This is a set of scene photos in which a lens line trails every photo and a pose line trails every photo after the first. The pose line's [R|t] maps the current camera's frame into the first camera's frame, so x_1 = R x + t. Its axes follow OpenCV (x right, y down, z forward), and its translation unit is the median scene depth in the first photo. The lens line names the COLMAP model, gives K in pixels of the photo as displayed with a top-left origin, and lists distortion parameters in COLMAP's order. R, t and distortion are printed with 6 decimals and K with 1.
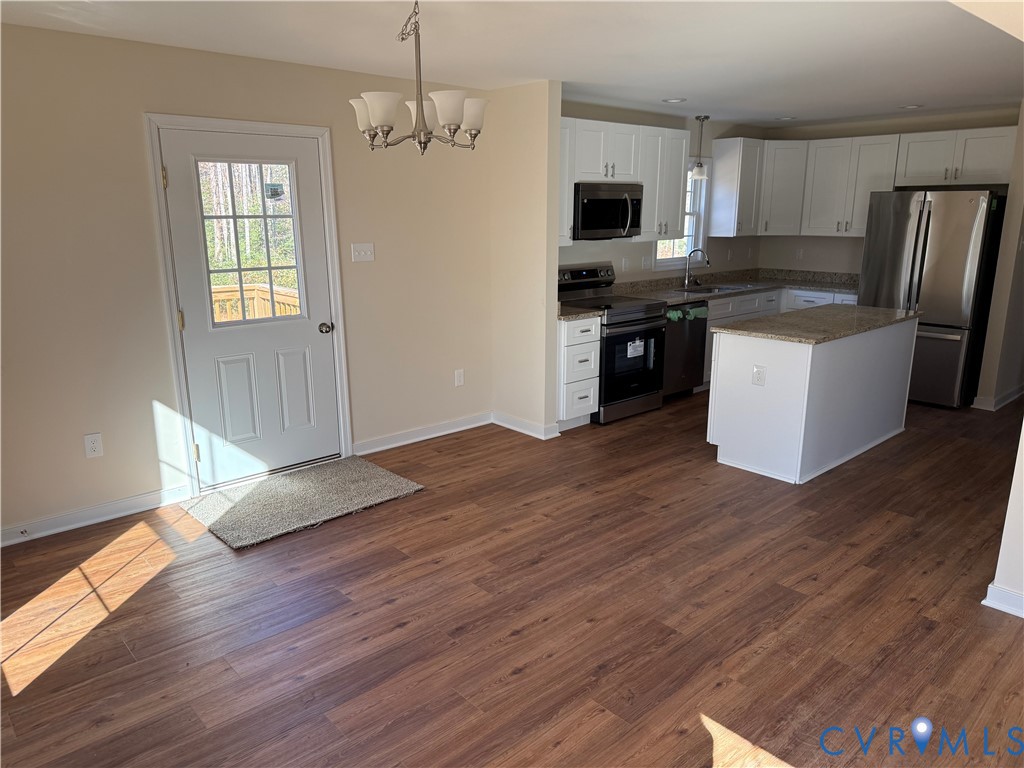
lens RADIAL K [[717.8, 0, 512.0], [0, 717.8, 384.0], [0, 0, 1]] dist [0.138009, -0.217333]
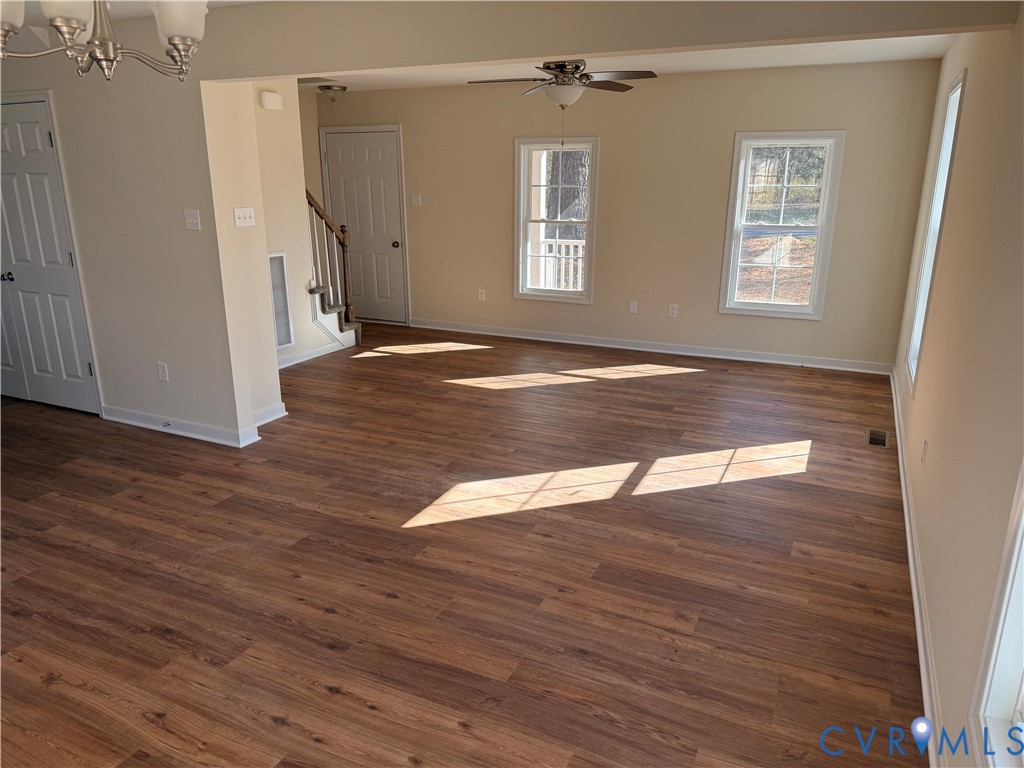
lens RADIAL K [[717.8, 0, 512.0], [0, 717.8, 384.0], [0, 0, 1]] dist [0.138009, -0.217333]
pose [[-0.386473, -0.255196, 0.886292, -0.422737], [0.213420, 0.910132, 0.355123, -0.111090], [-0.897268, 0.326398, -0.297277, 0.466997]]
